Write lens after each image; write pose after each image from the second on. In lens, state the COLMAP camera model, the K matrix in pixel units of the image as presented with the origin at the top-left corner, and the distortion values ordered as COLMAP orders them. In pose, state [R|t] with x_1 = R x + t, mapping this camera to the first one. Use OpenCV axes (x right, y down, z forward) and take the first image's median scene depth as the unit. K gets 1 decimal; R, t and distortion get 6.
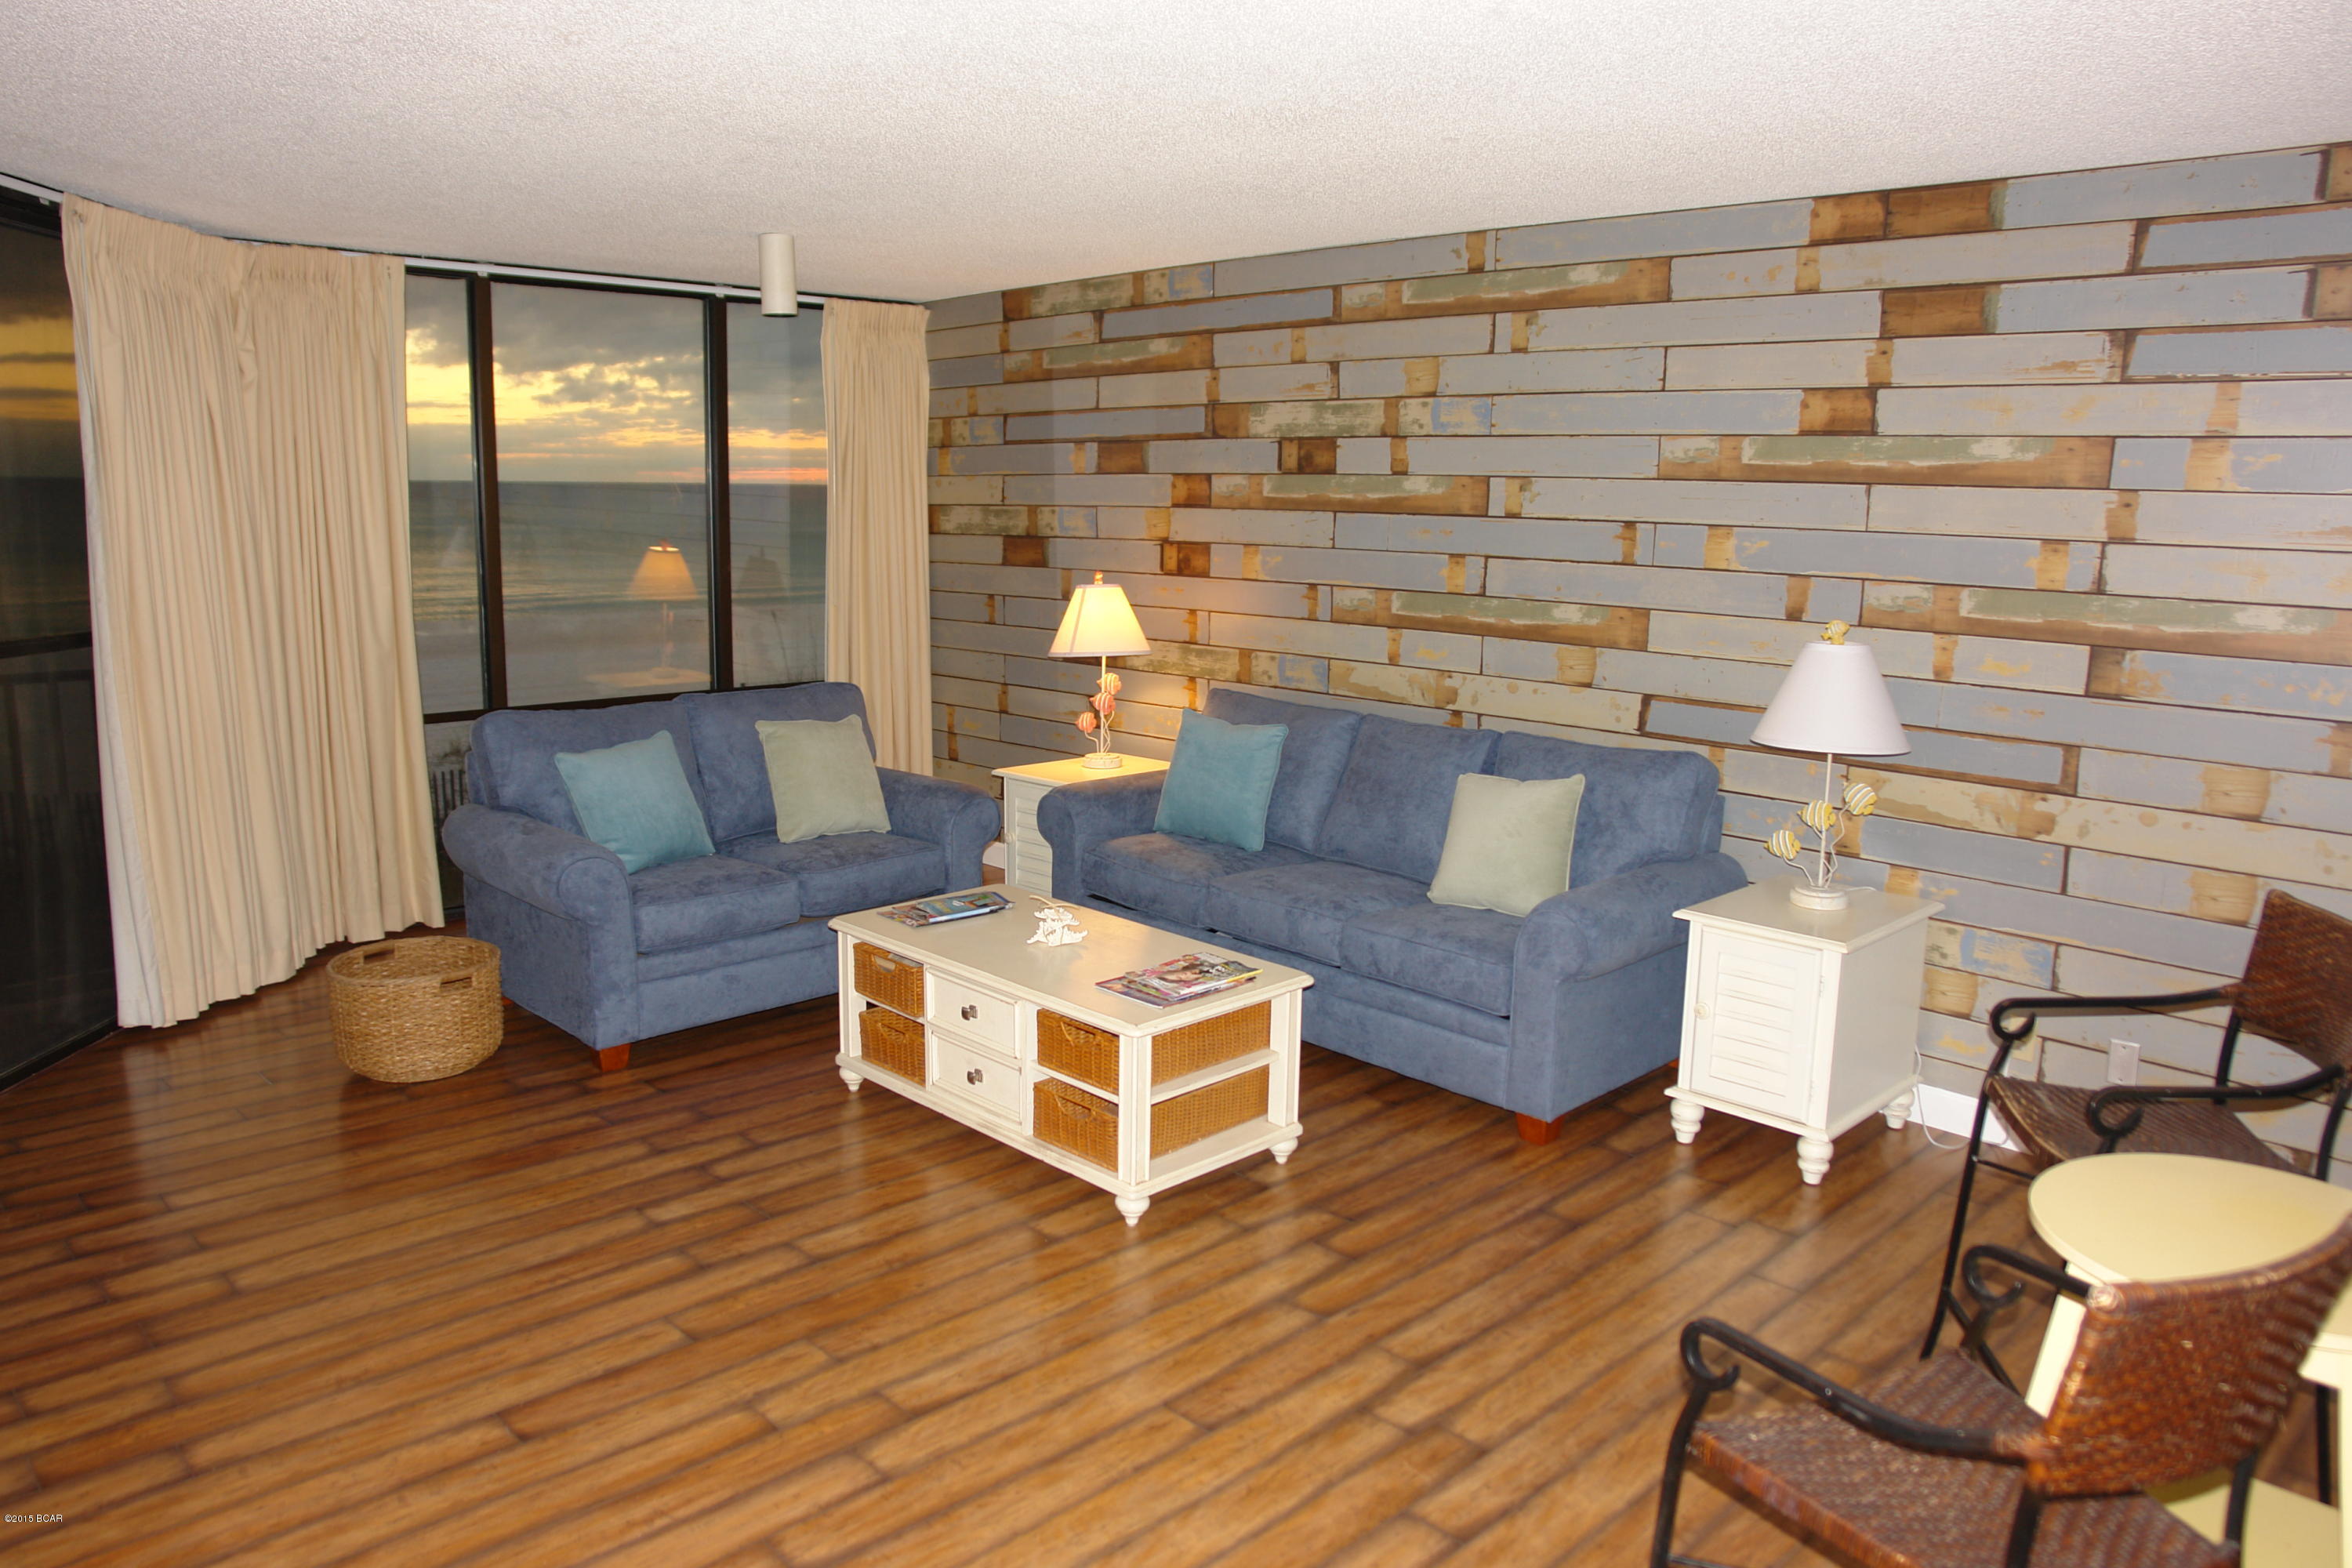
lens RADIAL K [[1635.3, 0, 1164.2], [0, 1635.3, 783.4], [0, 0, 1]] dist [-0.101682, 0.065286]
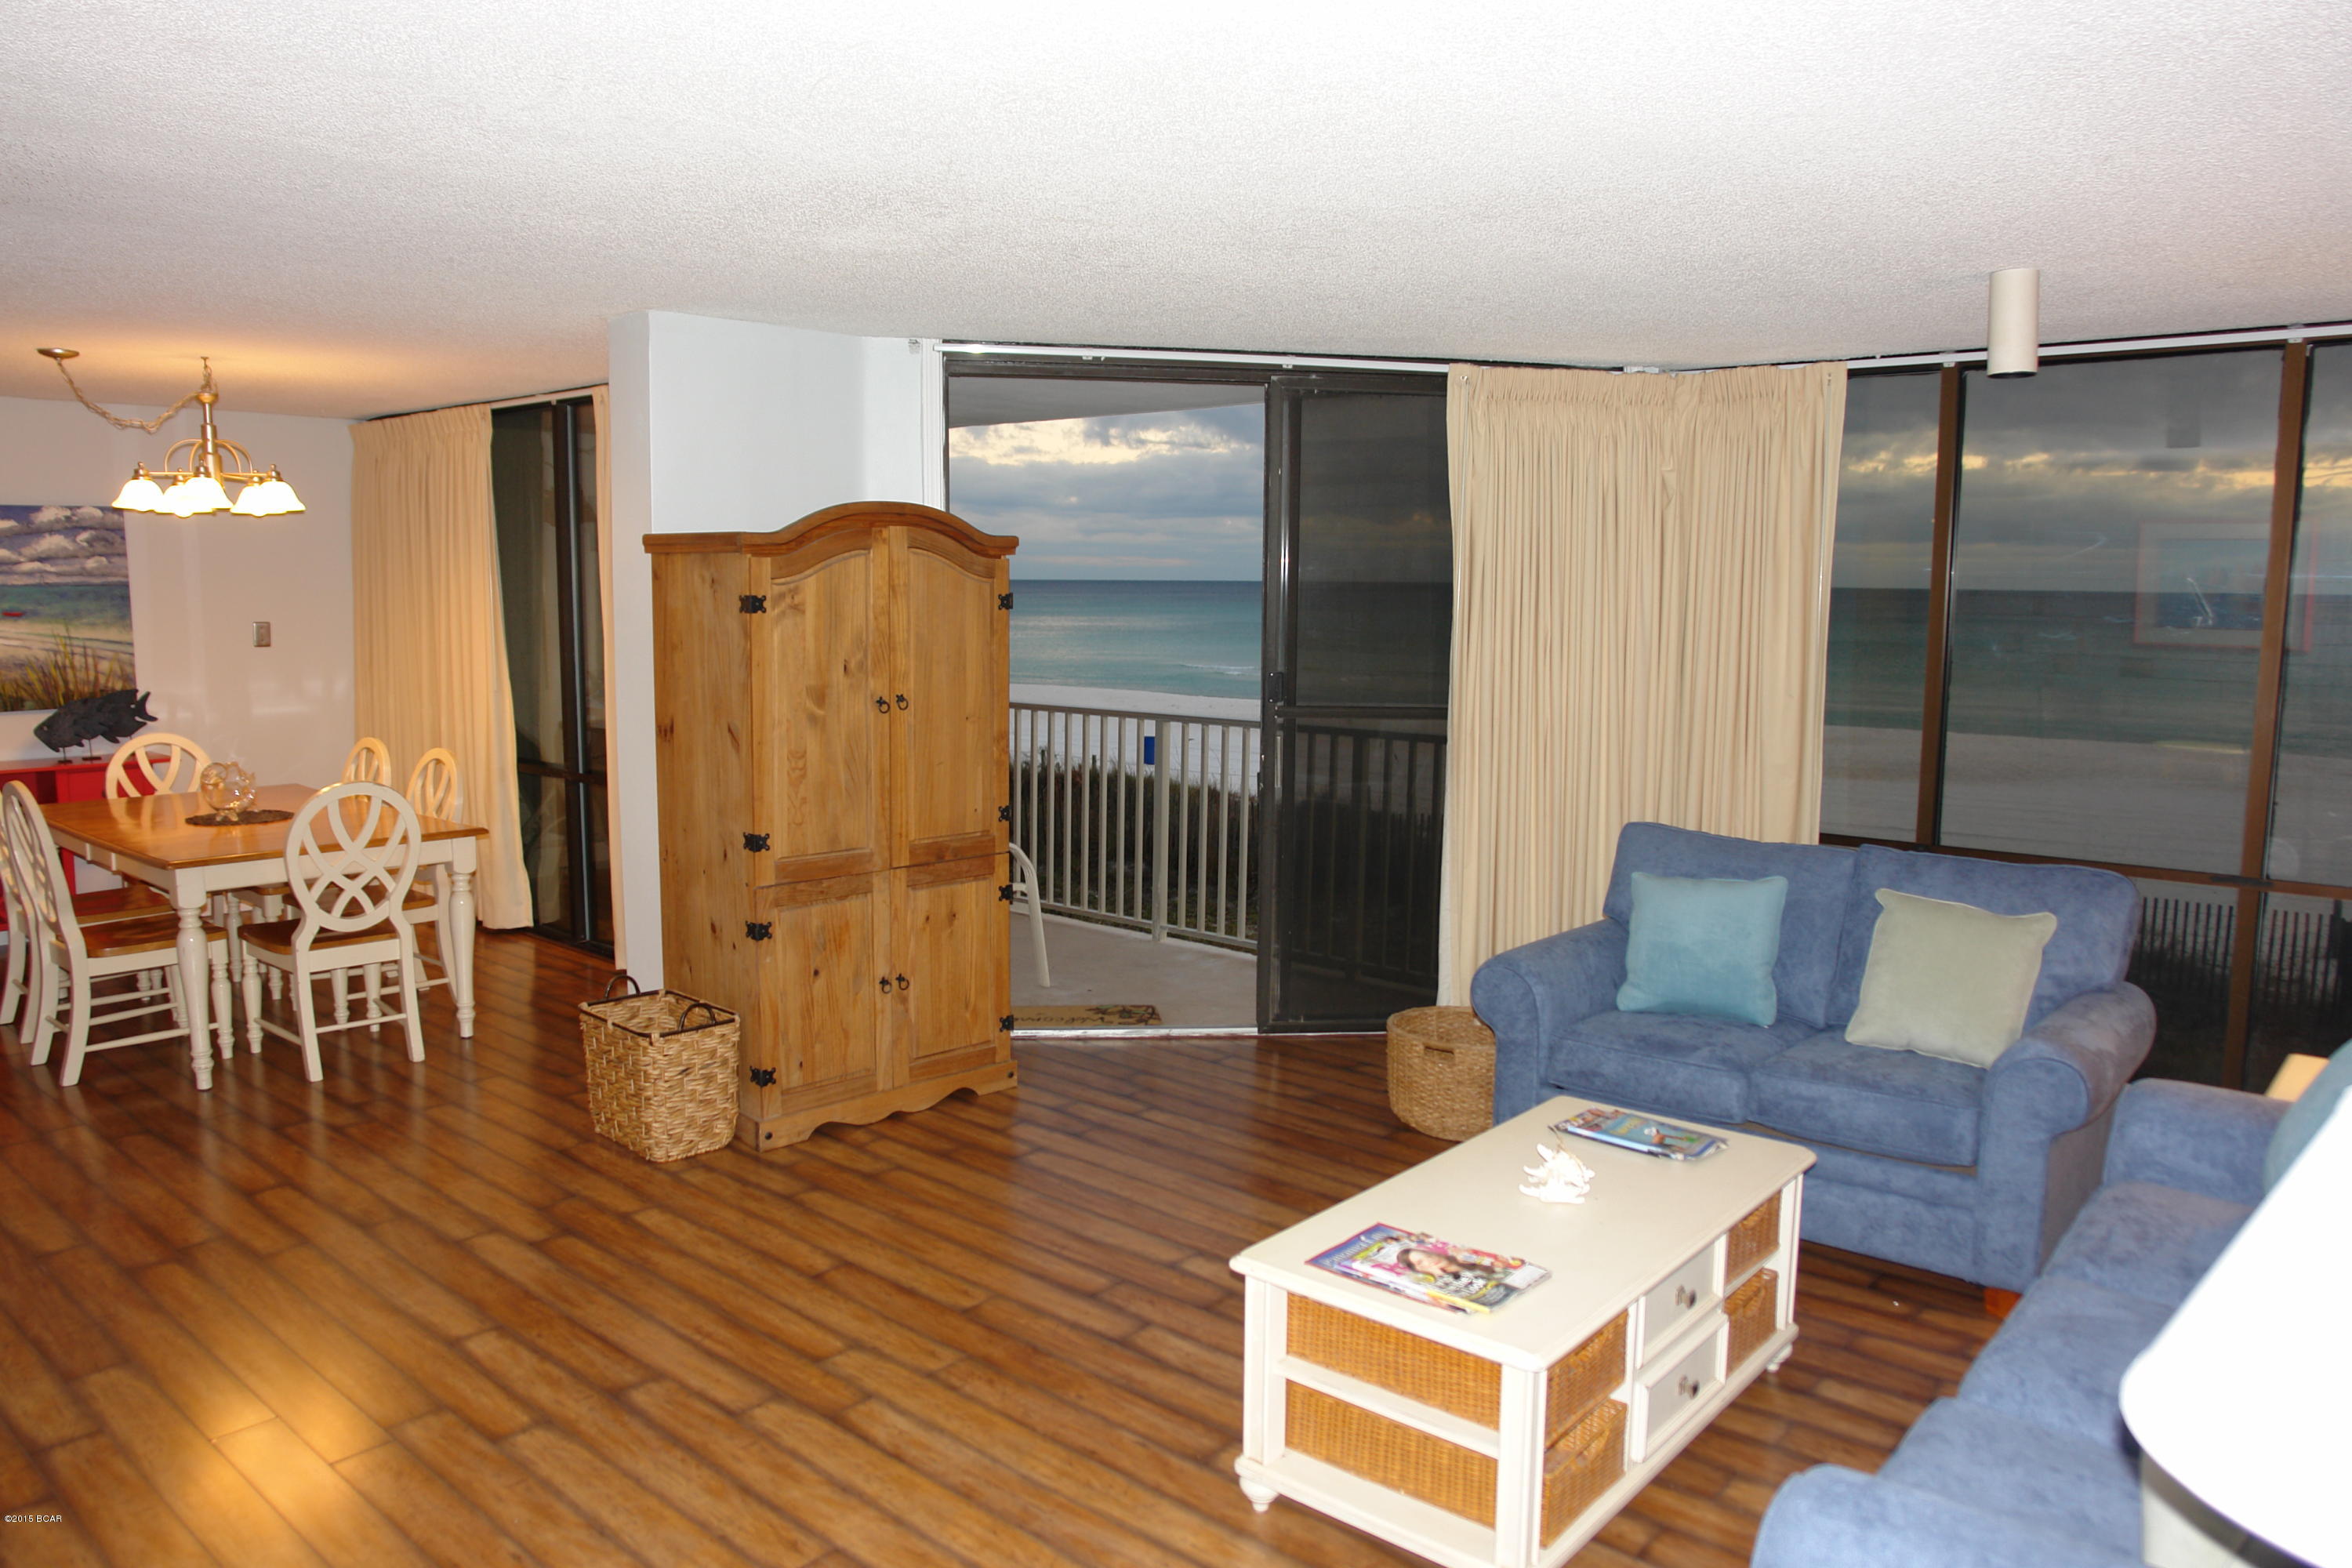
lens RADIAL K [[1635.3, 0, 1164.2], [0, 1635.3, 783.4], [0, 0, 1]] dist [-0.101682, 0.065286]
pose [[0.082067, 0.105411, -0.991037, 0.749719], [-0.184982, 0.978723, 0.088783, -0.142170], [0.979309, 0.176037, 0.099820, 0.855790]]
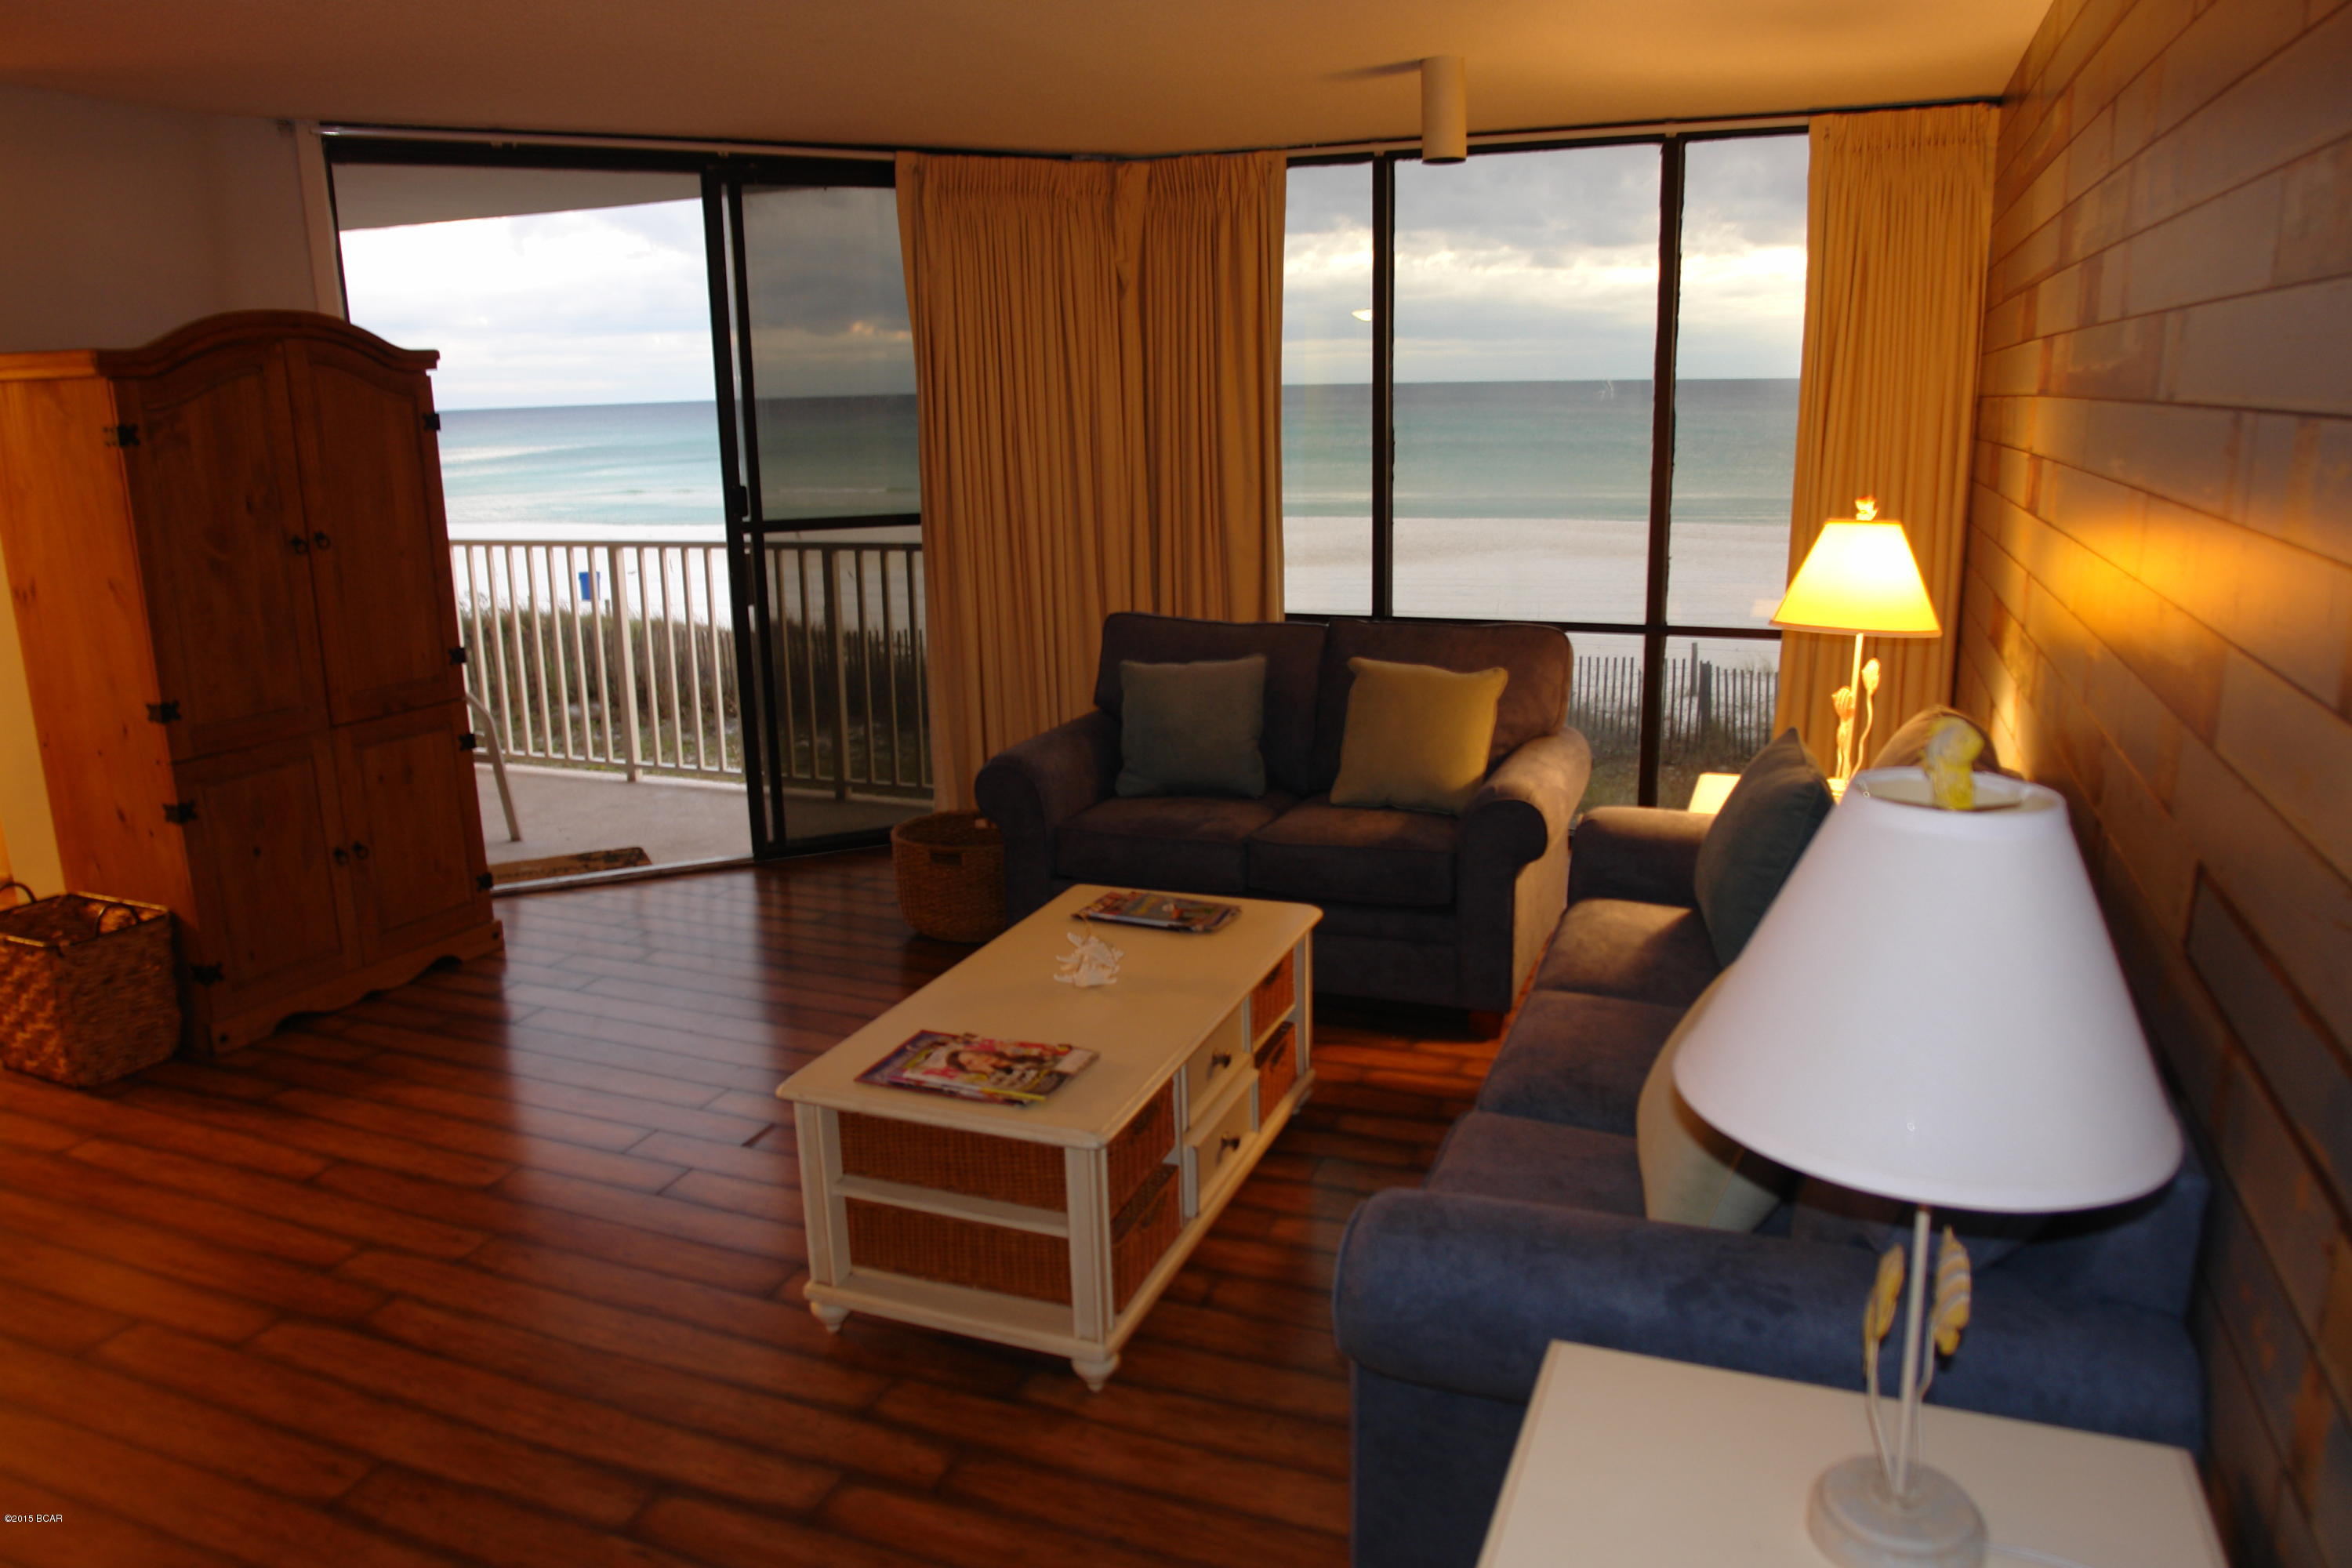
lens RADIAL K [[1622.8, 0, 1189.7], [0, 1622.8, 784.8], [0, 0, 1]] dist [-0.107796, 0.055805]
pose [[0.420608, 0.190658, -0.886983, 0.719004], [-0.139604, 0.979626, 0.144371, -0.127555], [0.896437, 0.063103, 0.438656, 0.840543]]
